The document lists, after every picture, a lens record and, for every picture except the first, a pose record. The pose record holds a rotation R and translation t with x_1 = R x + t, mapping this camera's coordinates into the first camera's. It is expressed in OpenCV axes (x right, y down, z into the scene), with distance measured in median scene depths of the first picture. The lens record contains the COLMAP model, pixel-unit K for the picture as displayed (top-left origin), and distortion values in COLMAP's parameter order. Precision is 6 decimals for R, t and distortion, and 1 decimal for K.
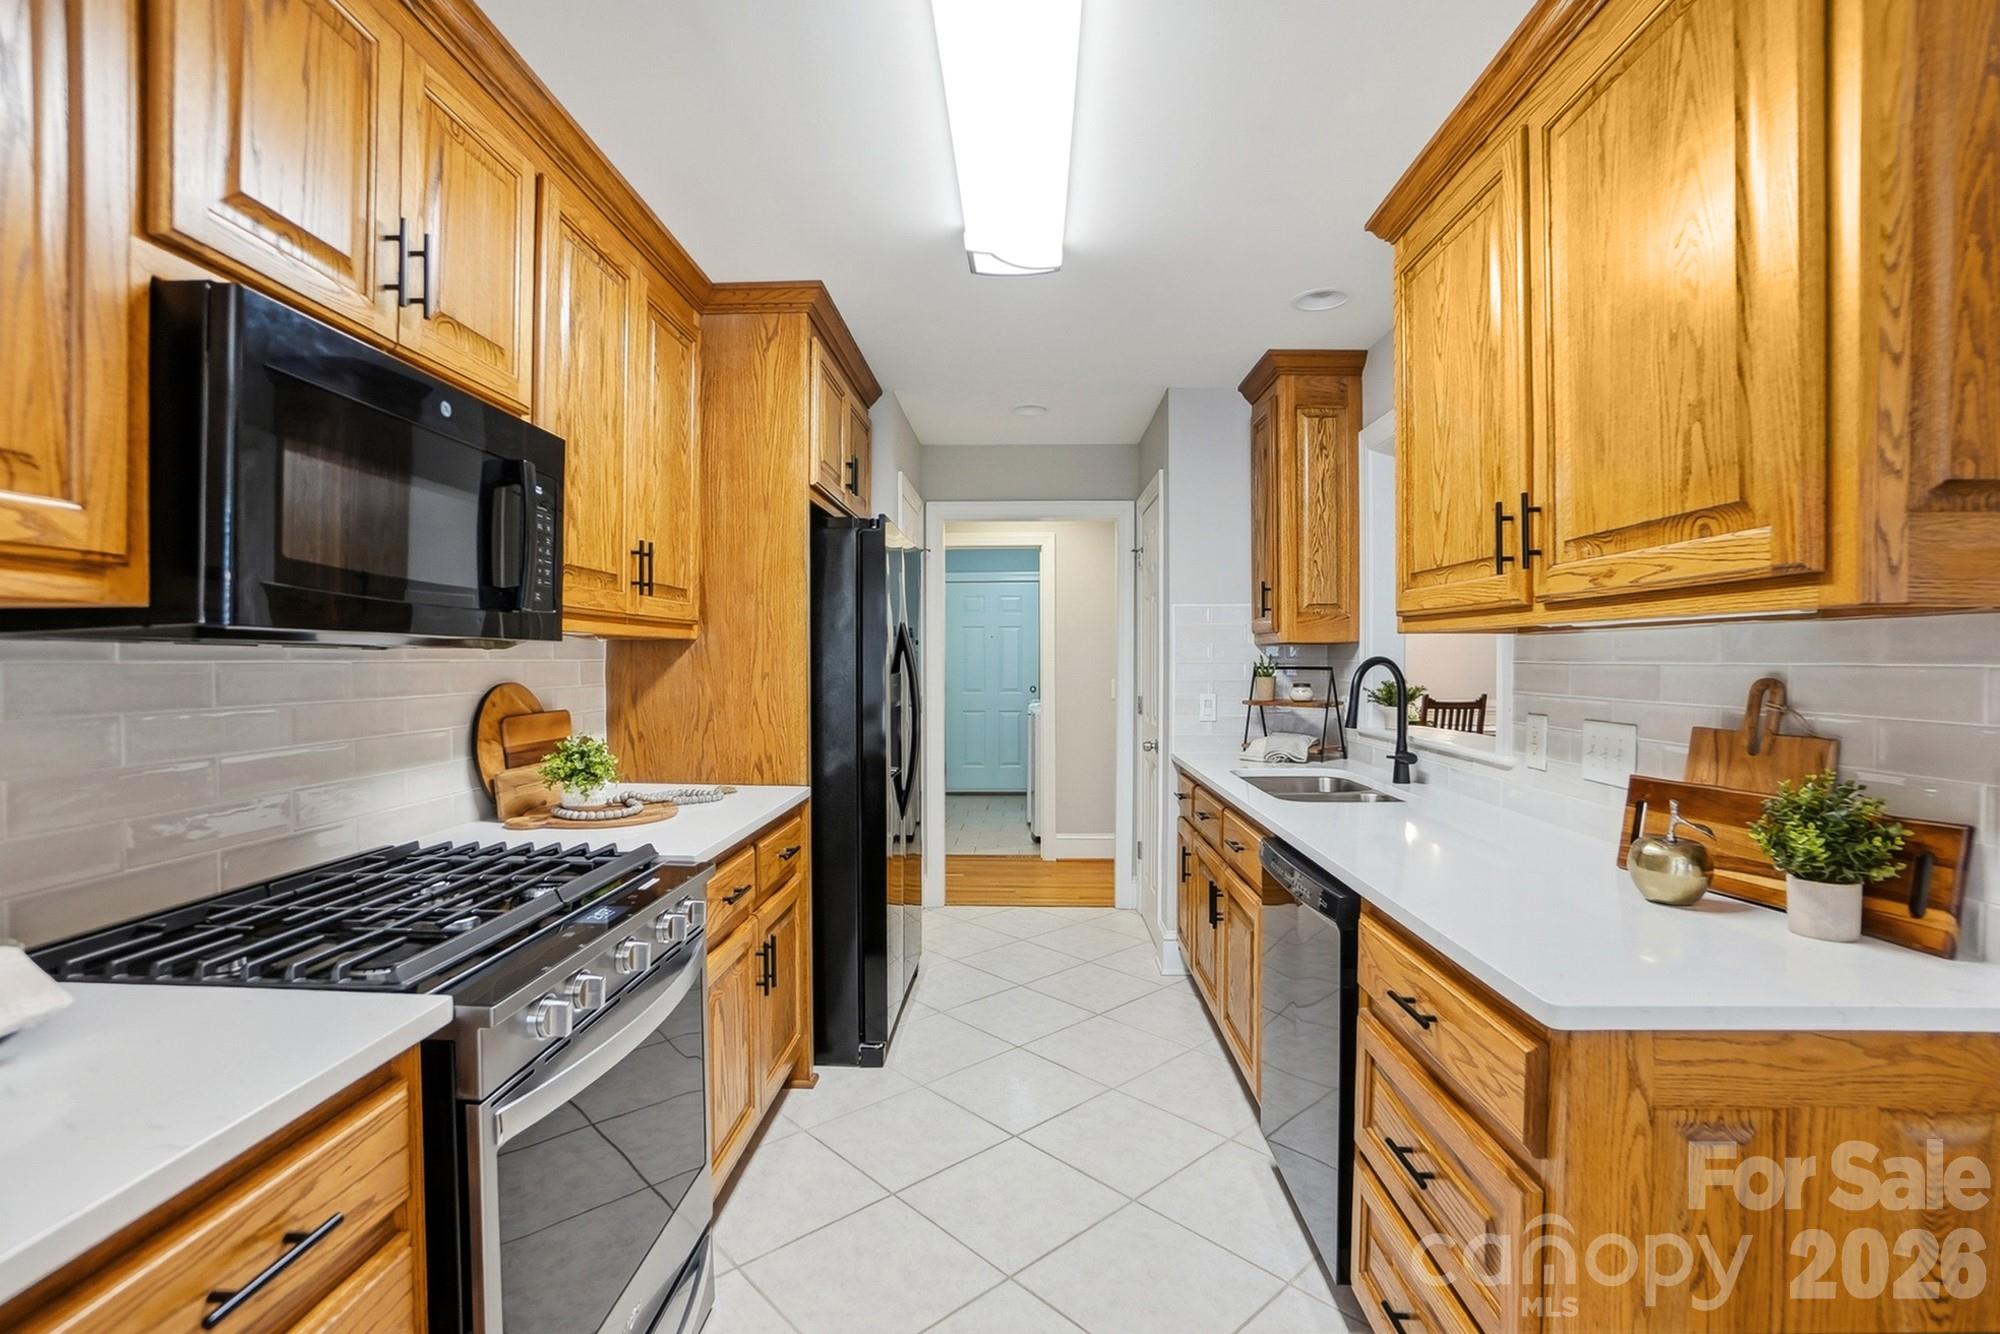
lens RADIAL K [[923.4, 0, 1000.0], [0, 923.4, 667.0], [0, 0, 1]] dist [-0.064896, 0.025749]
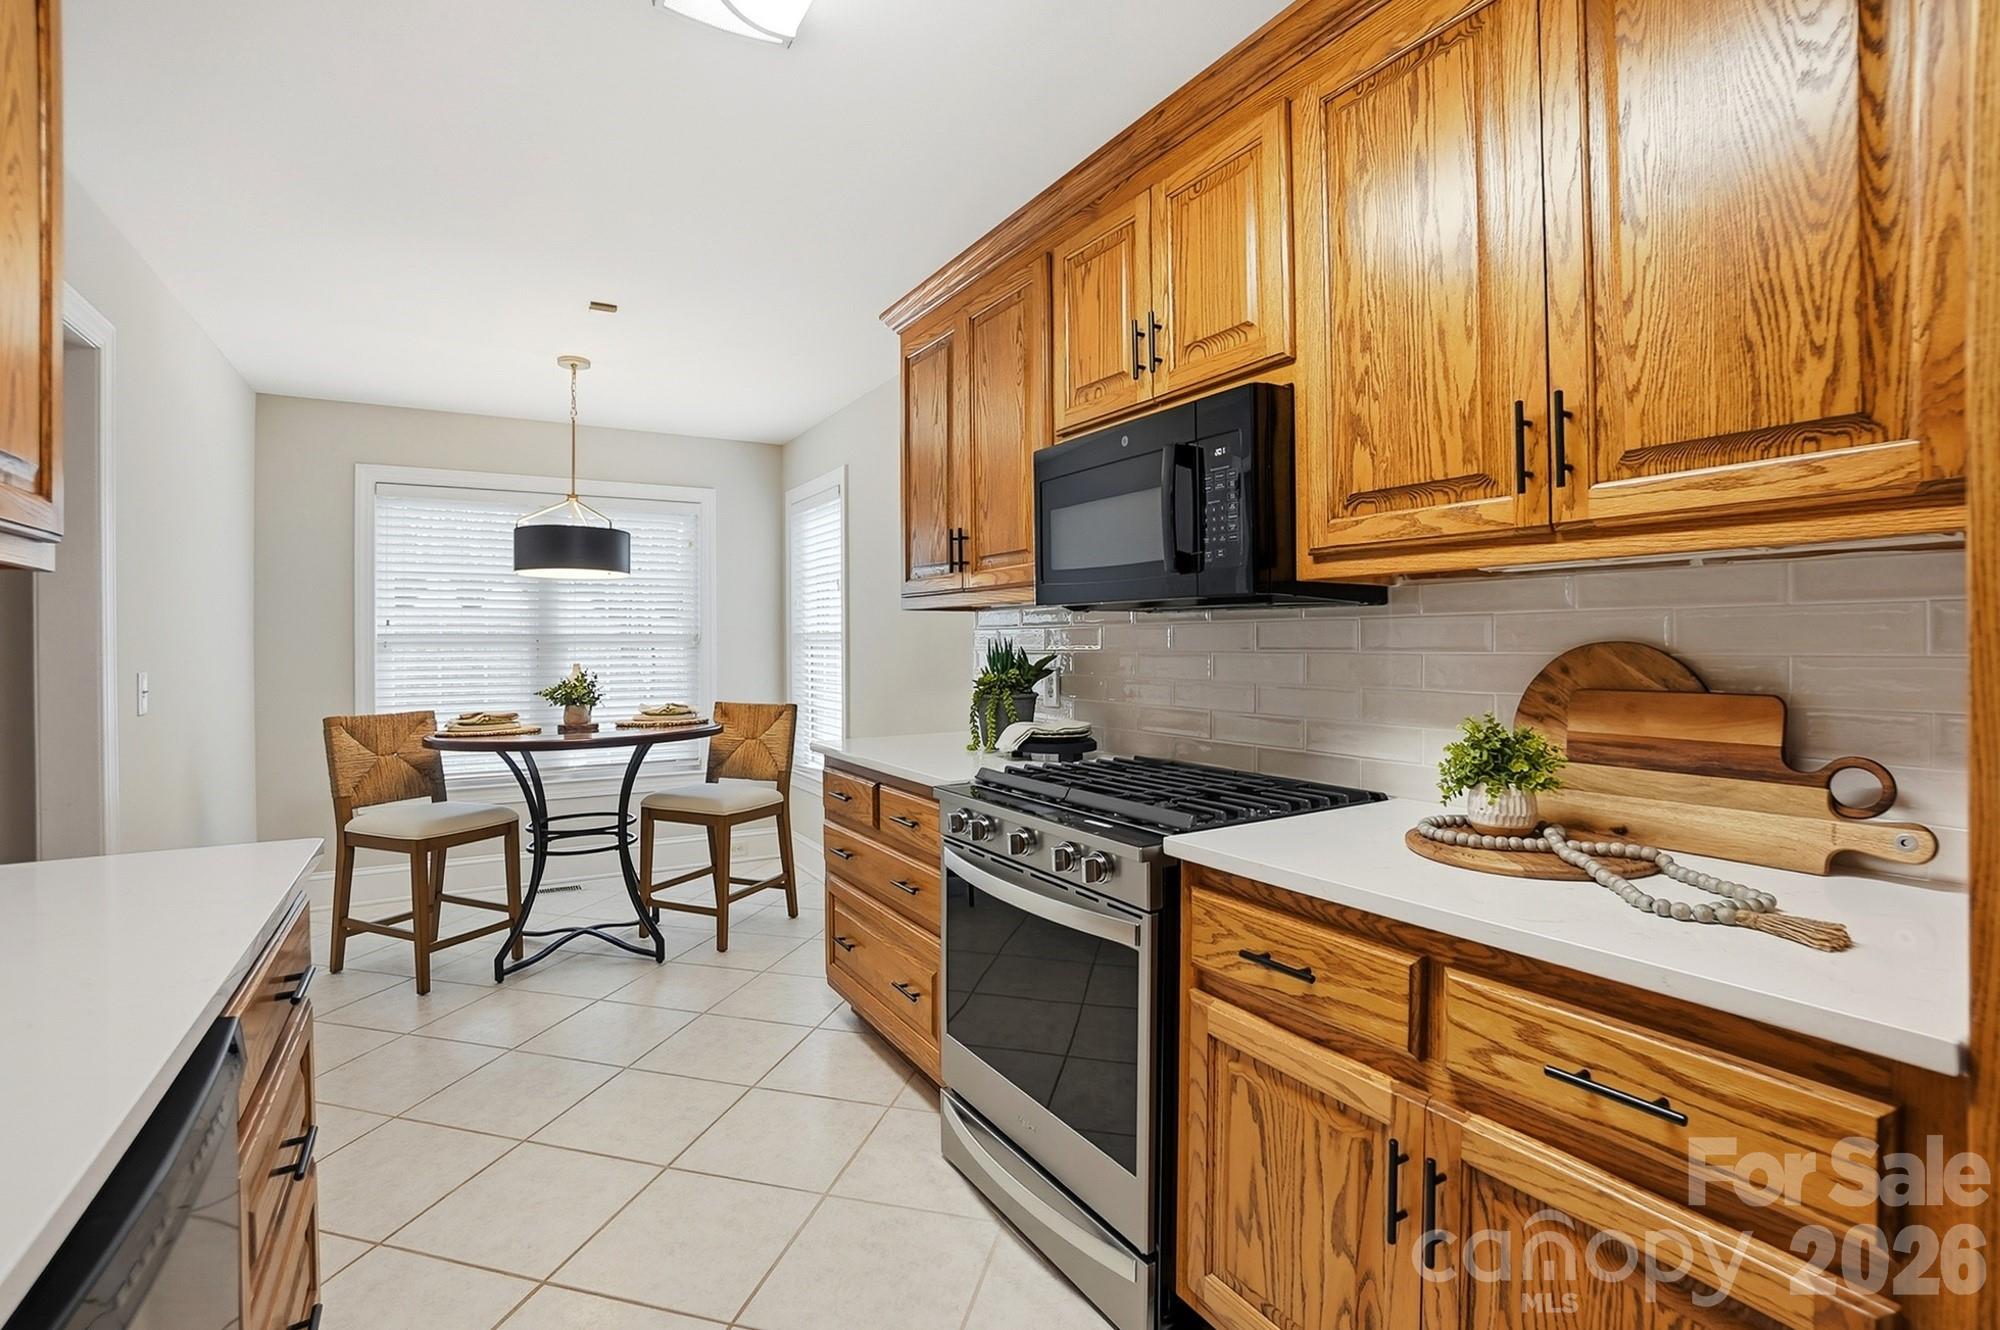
lens RADIAL K [[909.2, 0, 989.6], [0, 909.2, 649.1], [0, 0, 1]] dist [-0.059981, 0.022156]
pose [[-0.845357, 0.004427, -0.534183, 0.189094], [-0.001876, 0.999935, 0.011256, 0.015018], [0.534198, 0.010517, -0.845294, 1.198712]]
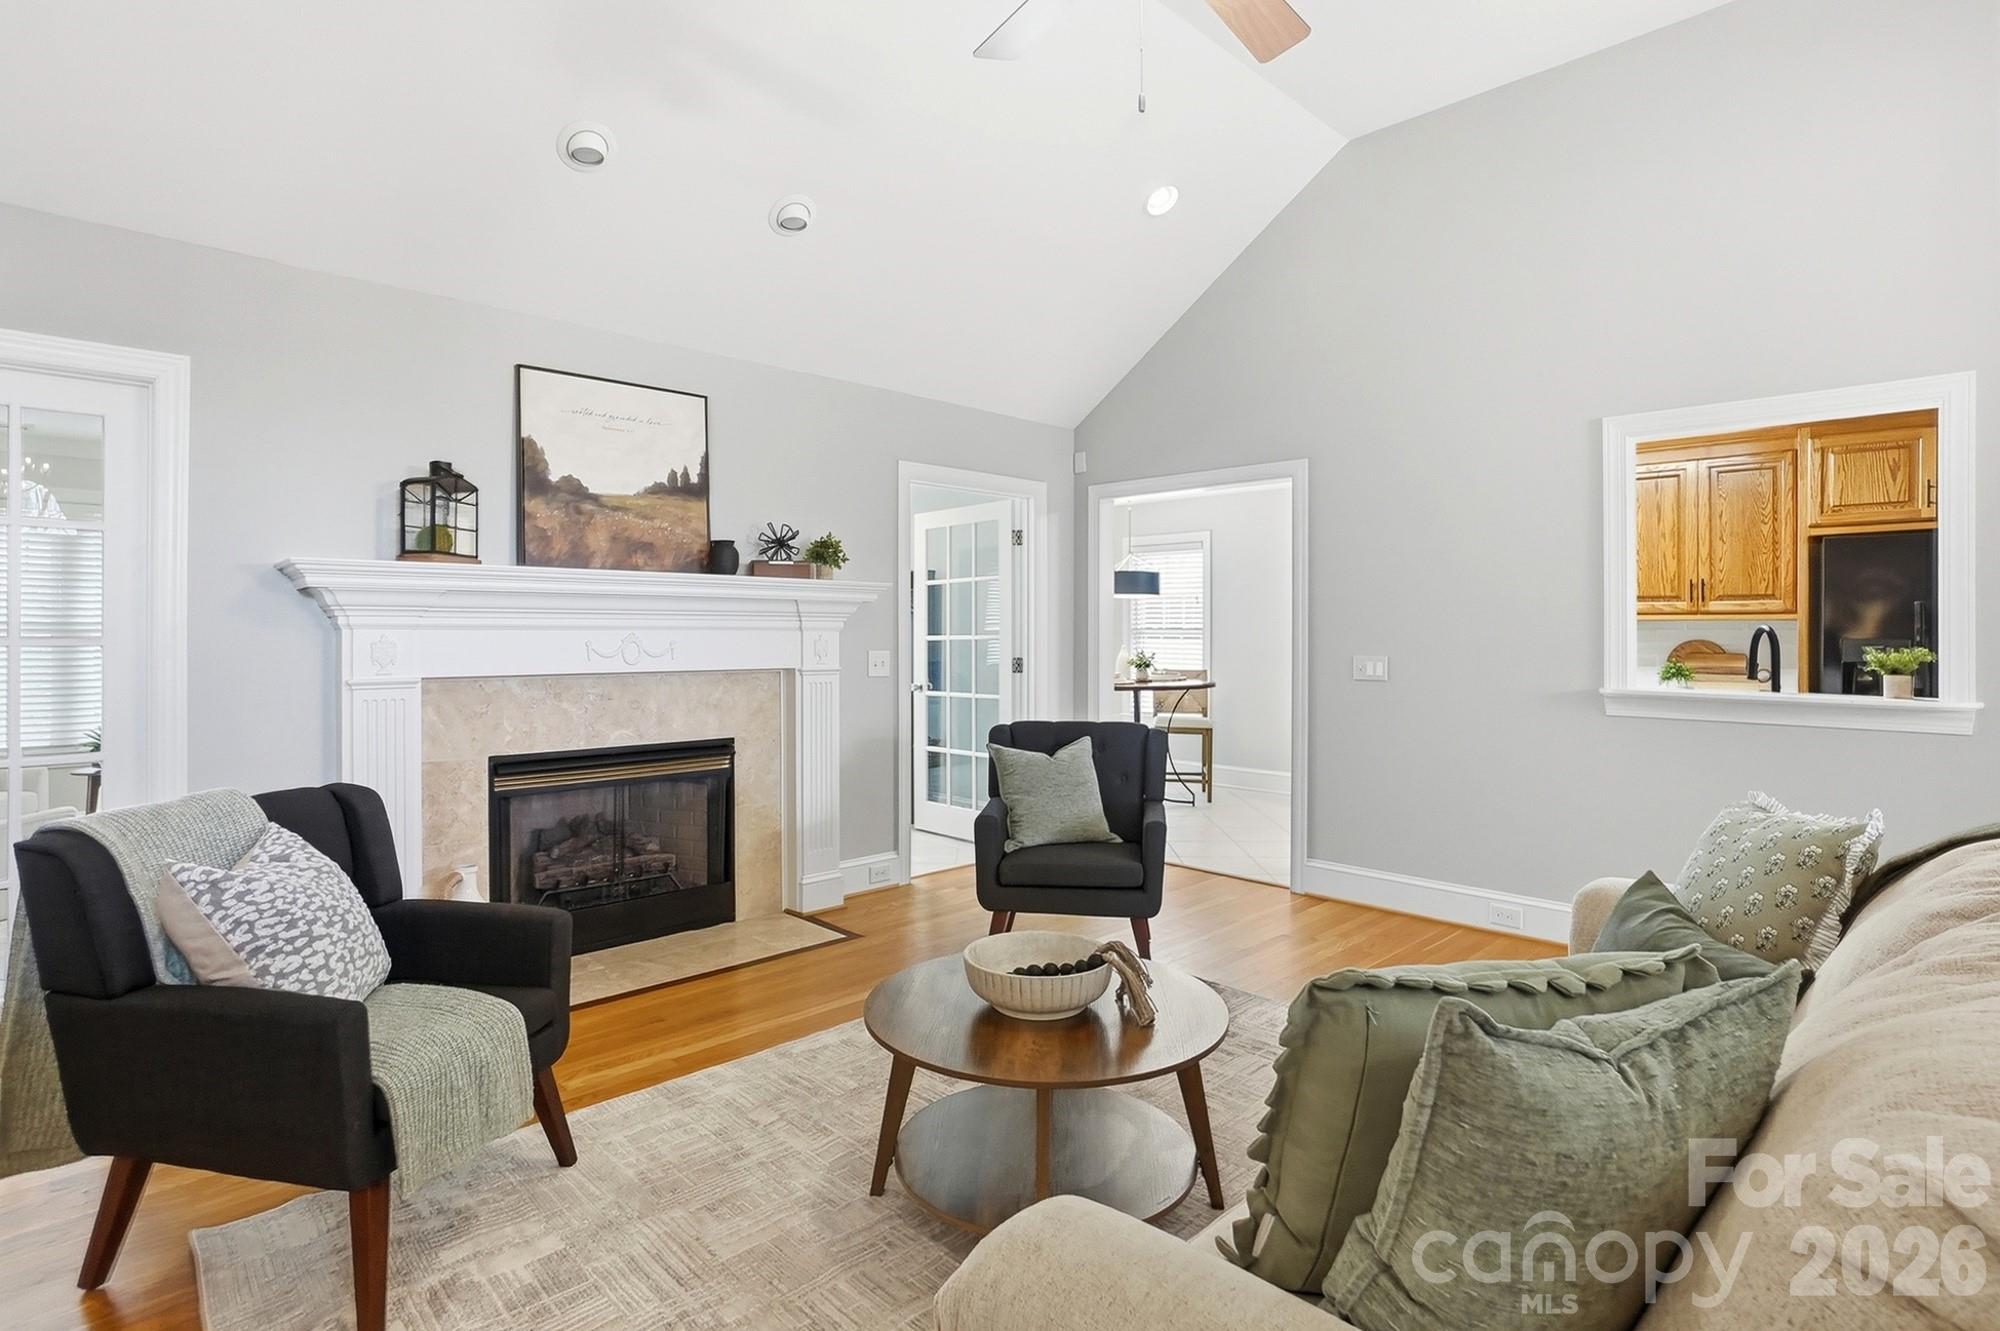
lens RADIAL K [[1017.0, 0, 991.8], [0, 1017.0, 633.6], [0, 0, 1]] dist [-0.030551, 0.002004]
pose [[-0.690013, -0.003900, -0.723786, 2.466129], [-0.011843, 0.999912, 0.005903, 0.005898], [0.723700, 0.012645, -0.689999, 1.352692]]
